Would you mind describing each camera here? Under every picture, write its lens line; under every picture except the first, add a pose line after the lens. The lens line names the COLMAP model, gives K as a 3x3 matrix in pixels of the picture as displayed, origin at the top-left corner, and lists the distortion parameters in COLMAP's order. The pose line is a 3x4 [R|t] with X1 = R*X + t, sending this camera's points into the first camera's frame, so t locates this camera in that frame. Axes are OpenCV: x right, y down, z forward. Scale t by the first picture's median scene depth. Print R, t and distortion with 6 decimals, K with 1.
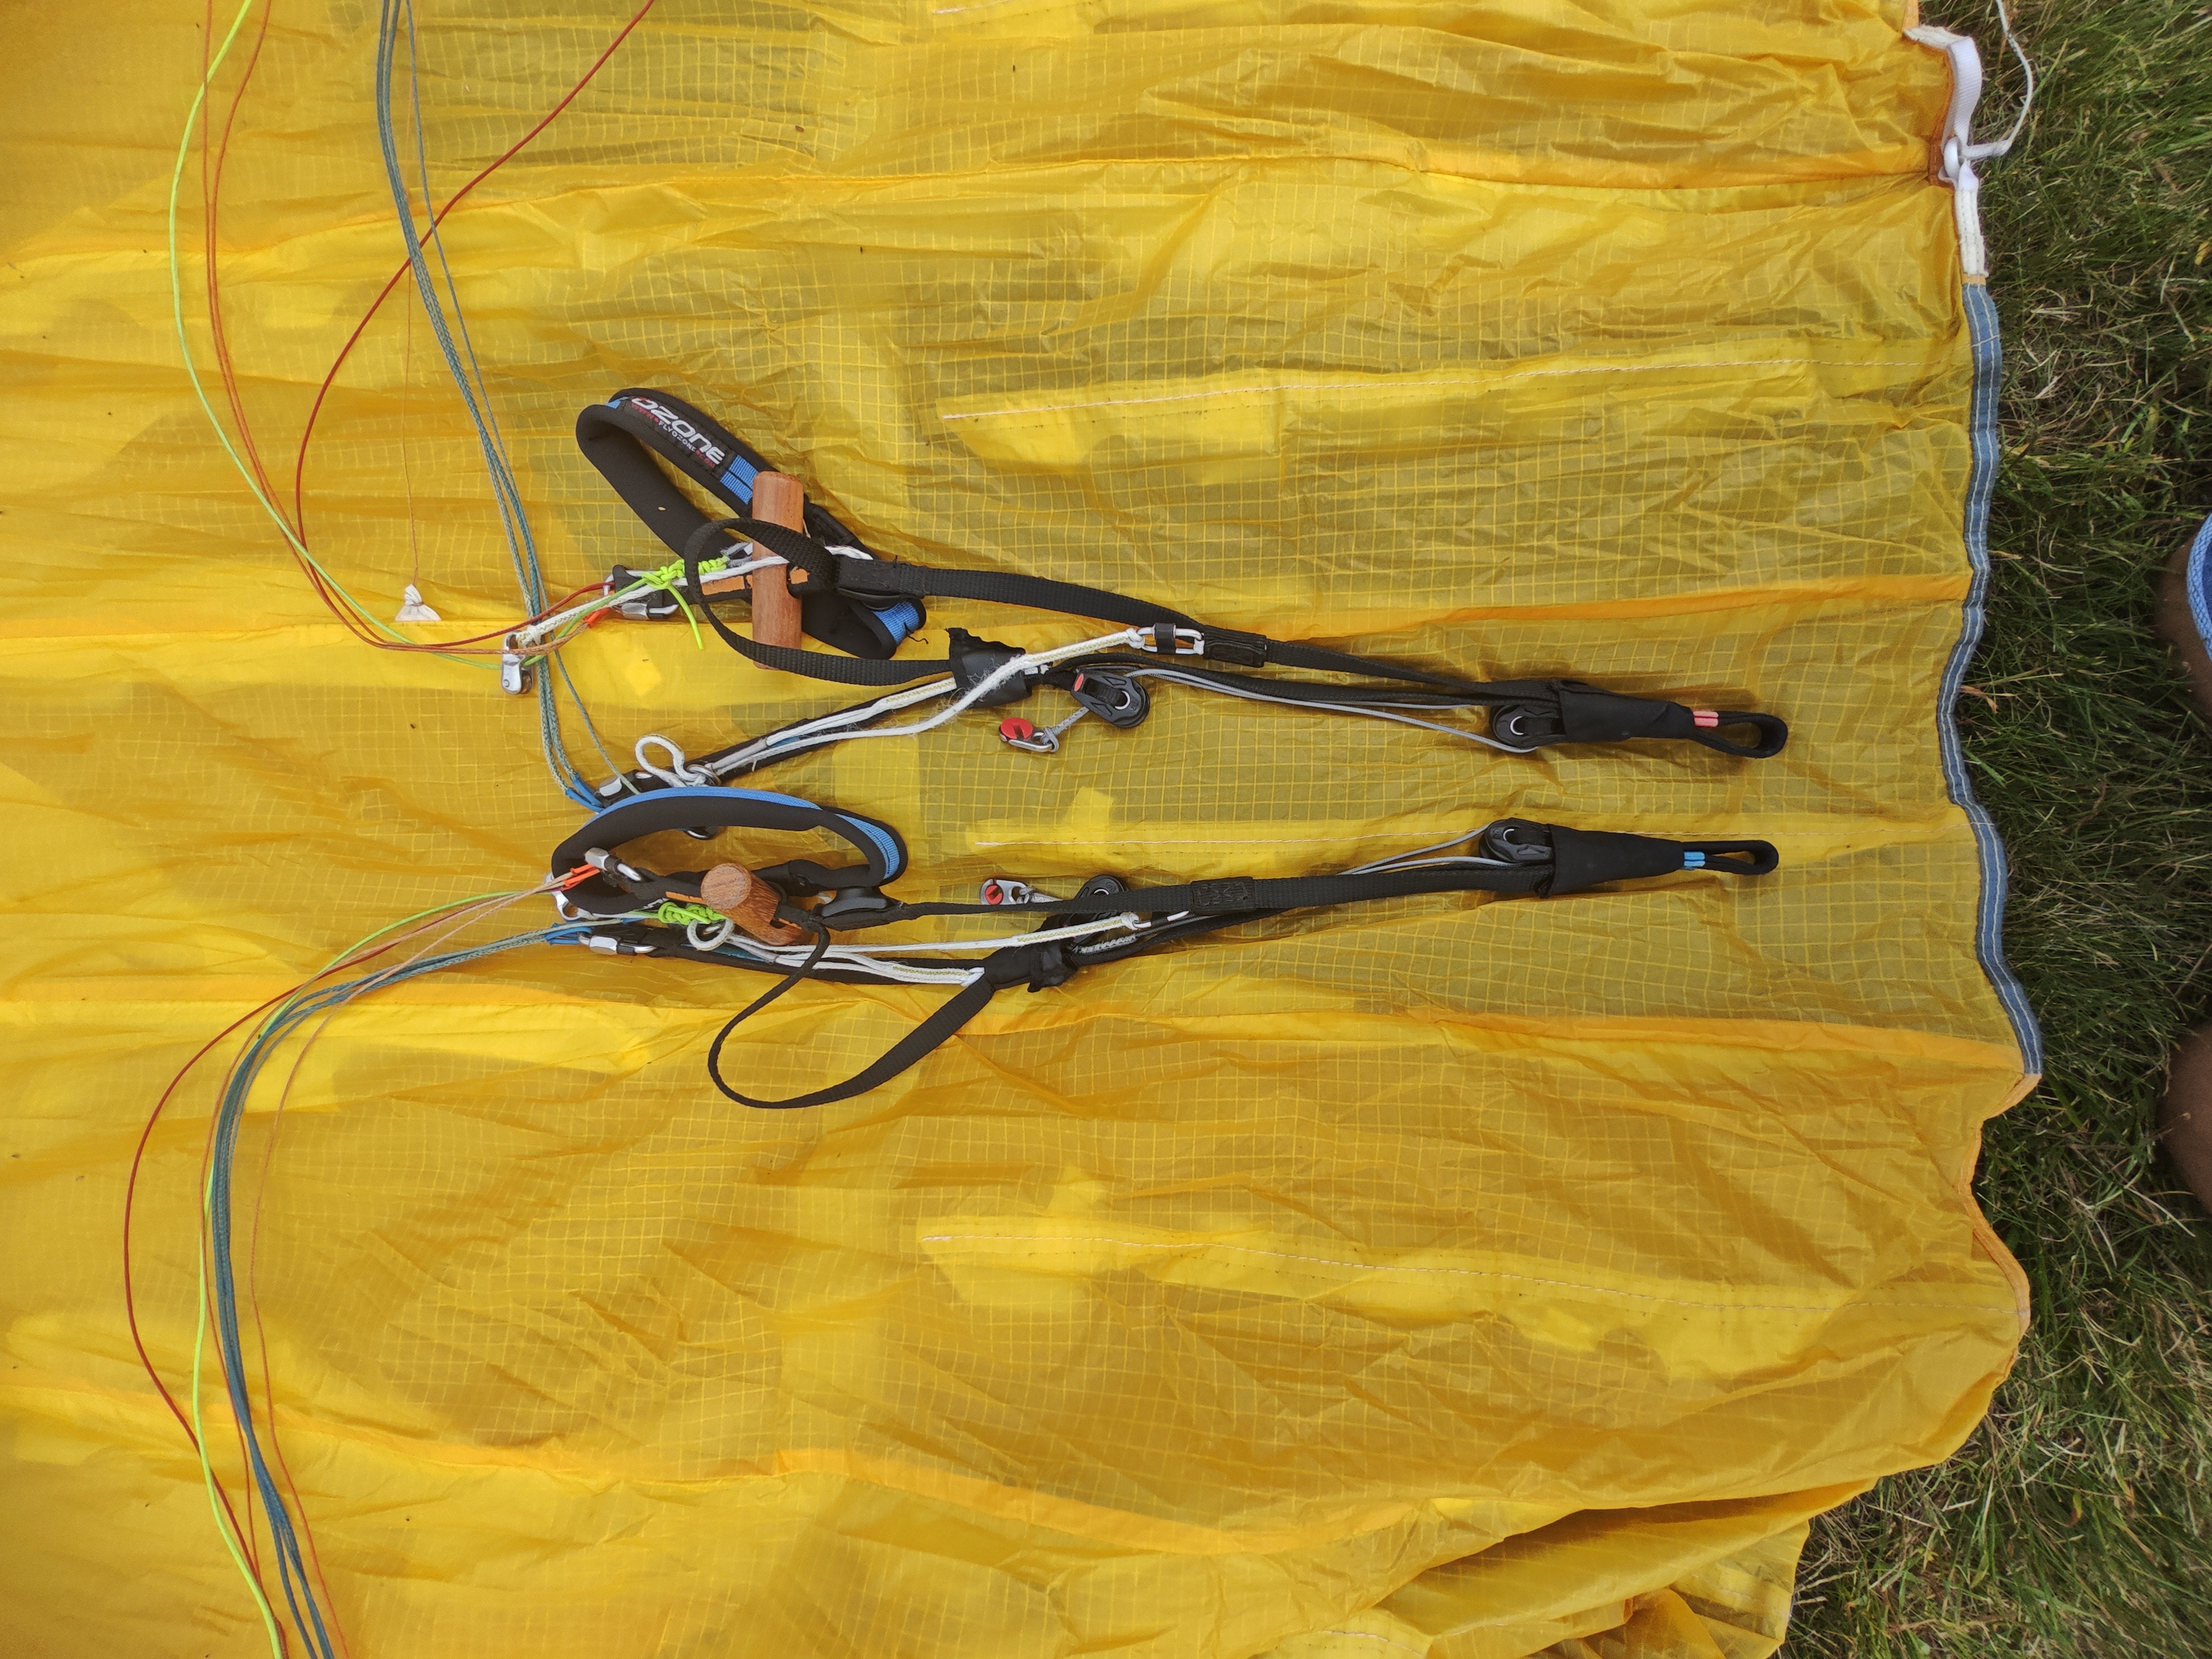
lens RADIAL K [[970.5, 0, 1106.0], [0, 970.5, 829.5], [0, 0, 1]] dist [-0.000058, -0.000008]
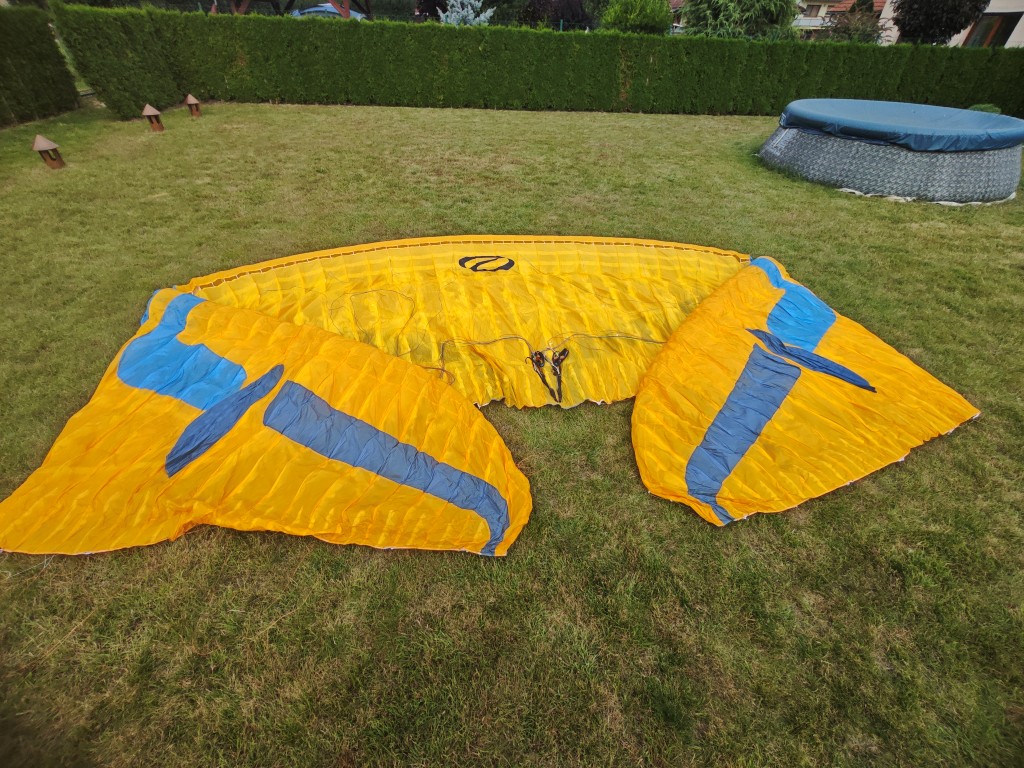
lens RADIAL K [[449.3, 0, 512.0], [0, 449.3, 384.0], [0, 0, 1]] dist [-0.000058, -0.000008]
pose [[0.169203, 0.755432, -0.633003, 4.520698], [-0.984538, 0.100015, -0.143810, 1.586685], [-0.045329, 0.647548, 0.760675, -4.297578]]
